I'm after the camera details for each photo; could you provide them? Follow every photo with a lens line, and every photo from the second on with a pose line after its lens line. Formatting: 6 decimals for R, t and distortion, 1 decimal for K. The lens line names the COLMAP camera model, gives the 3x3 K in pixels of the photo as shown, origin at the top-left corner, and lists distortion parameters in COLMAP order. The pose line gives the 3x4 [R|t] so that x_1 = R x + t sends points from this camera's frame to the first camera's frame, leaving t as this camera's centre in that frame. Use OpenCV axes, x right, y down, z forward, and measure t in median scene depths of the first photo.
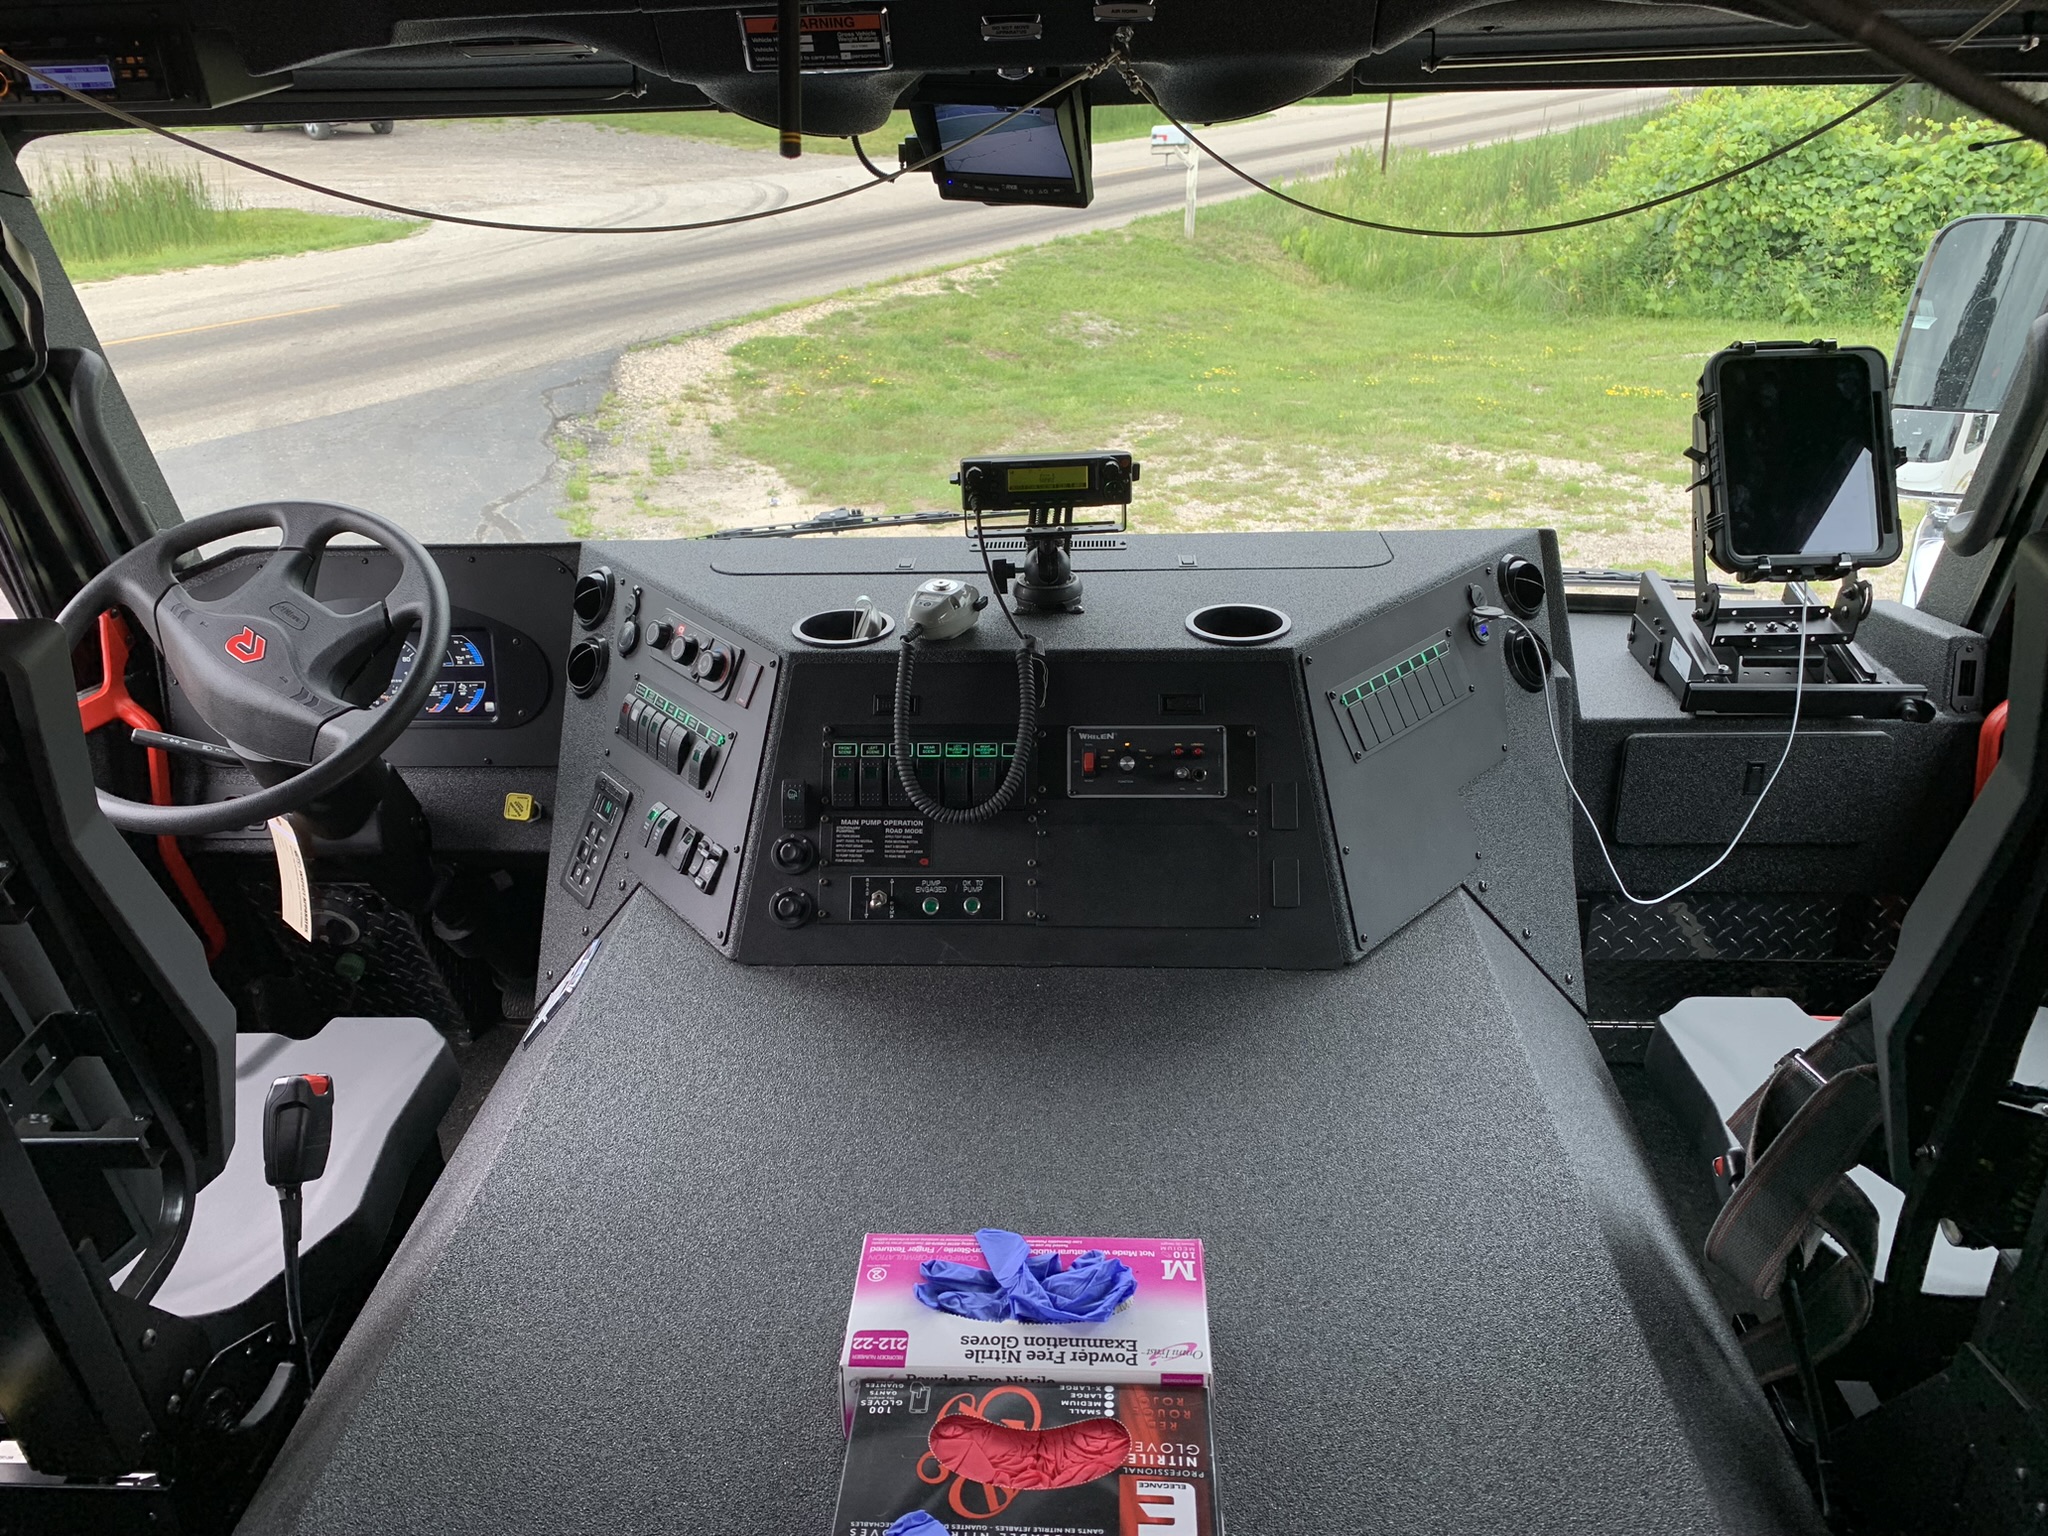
lens RADIAL K [[1586.7, 0, 1024.0], [0, 1586.7, 768.0], [0, 0, 1]] dist [0.007739, -0.007511]
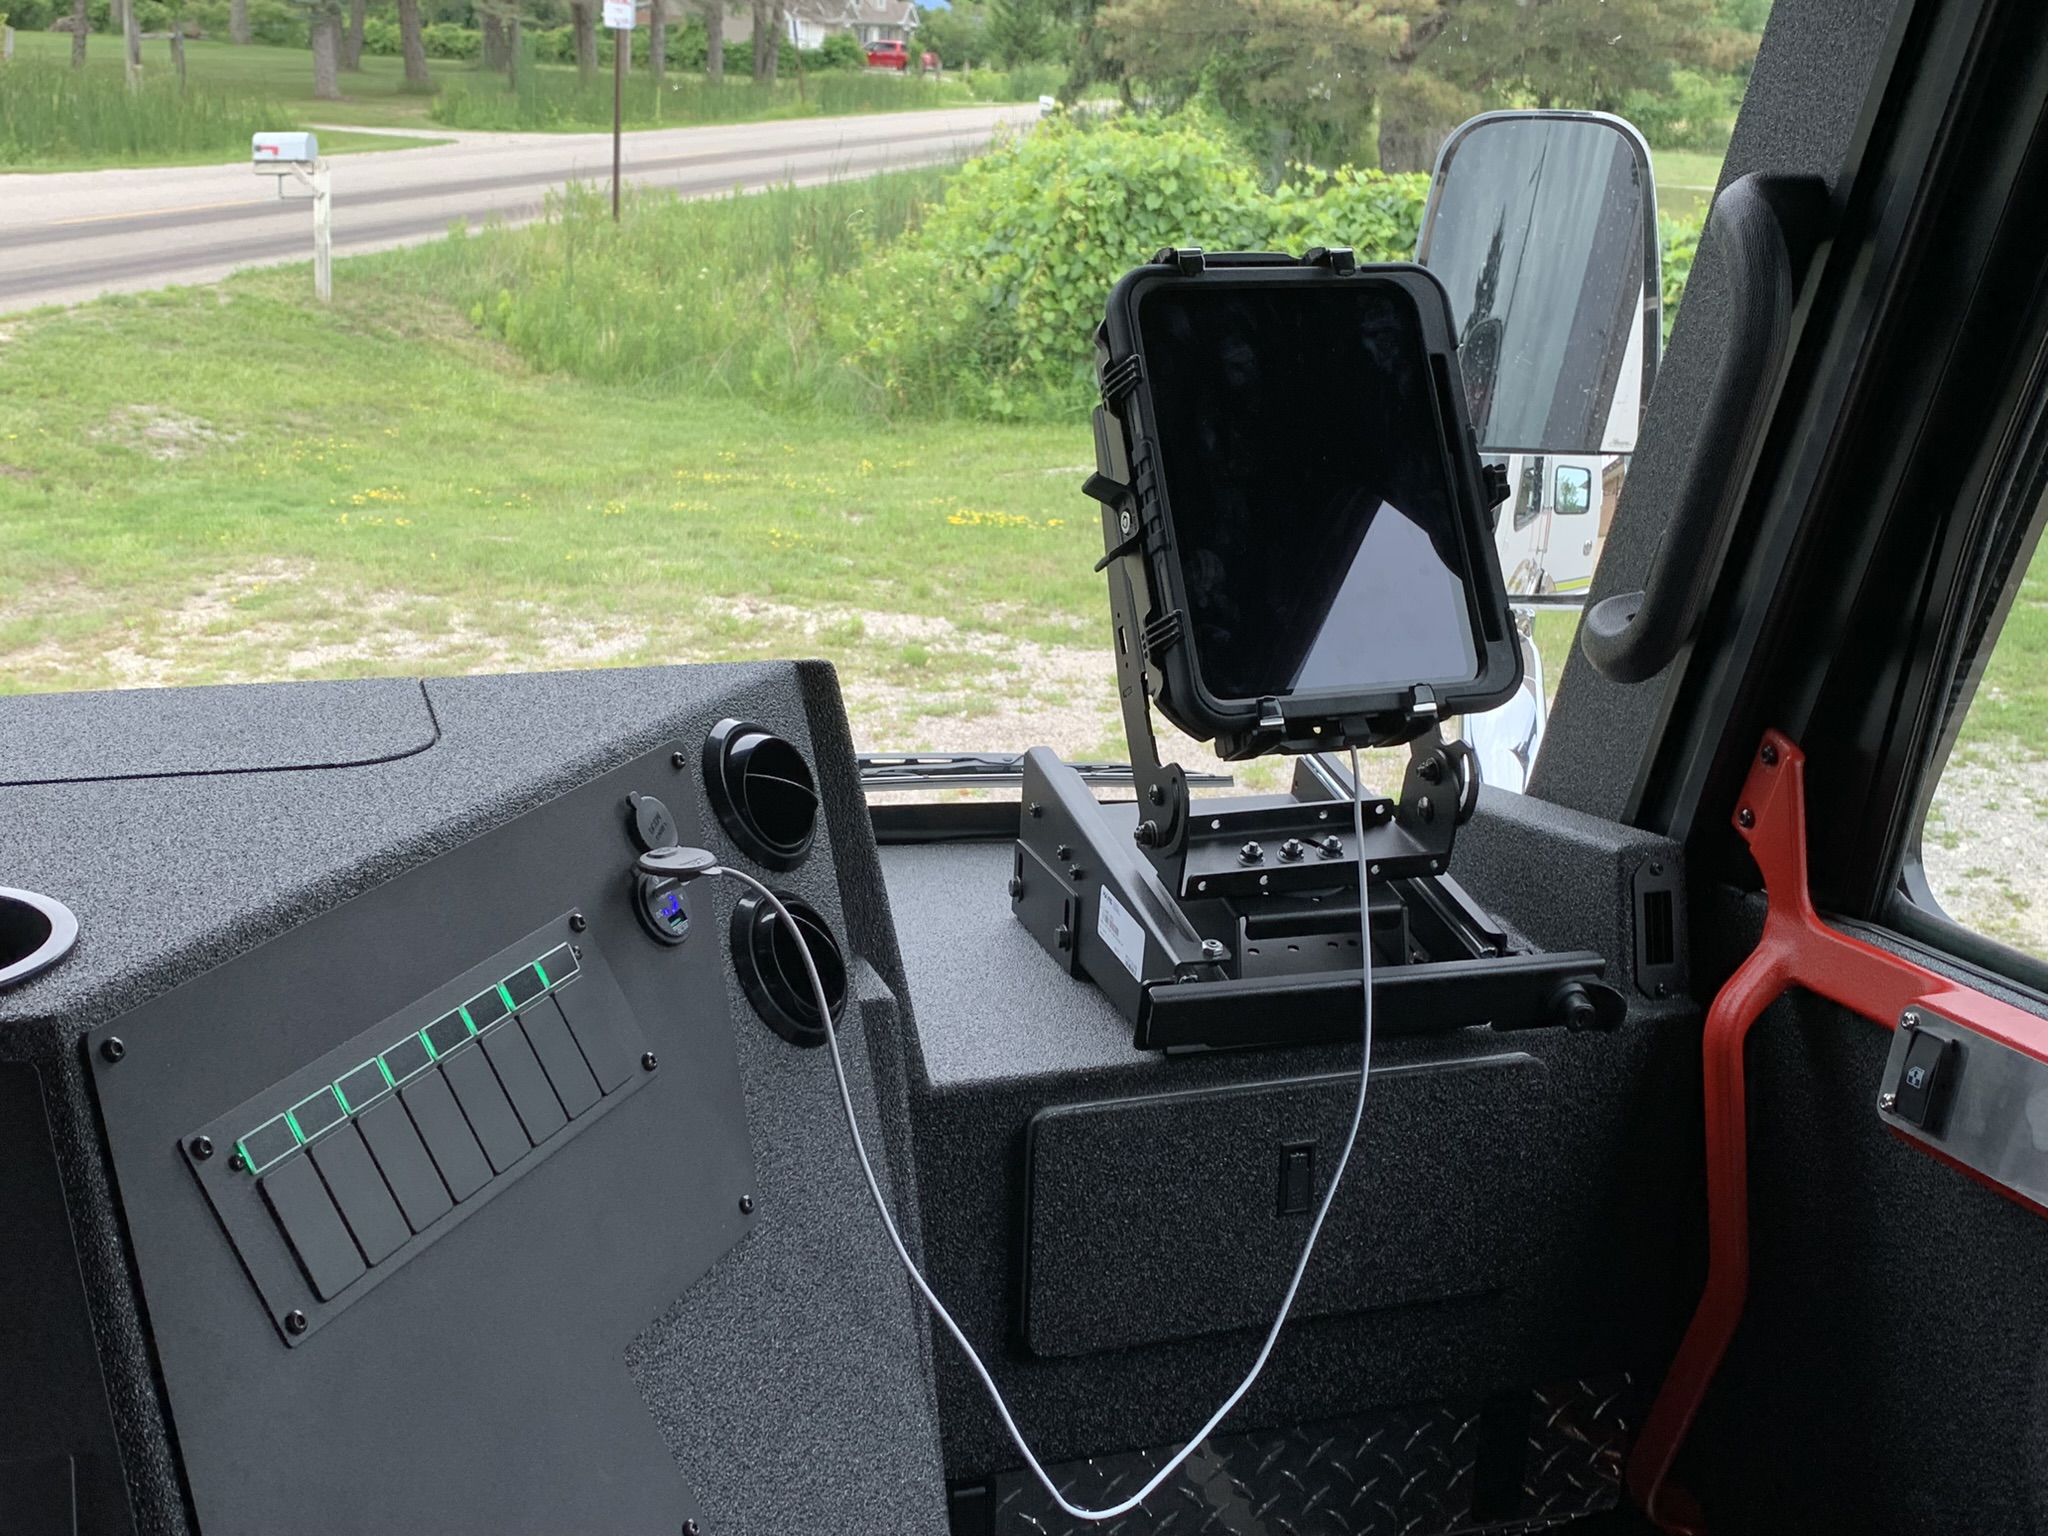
lens RADIAL K [[2257.6, 0, 1024.0], [0, 2257.6, 768.0], [0, 0, 1]] dist [-0.014340, -0.002477]
pose [[0.931048, -0.050655, 0.361363, 0.139447], [0.099189, 0.988161, -0.117043, -0.037874], [-0.351156, 0.144816, 0.925050, 0.362267]]
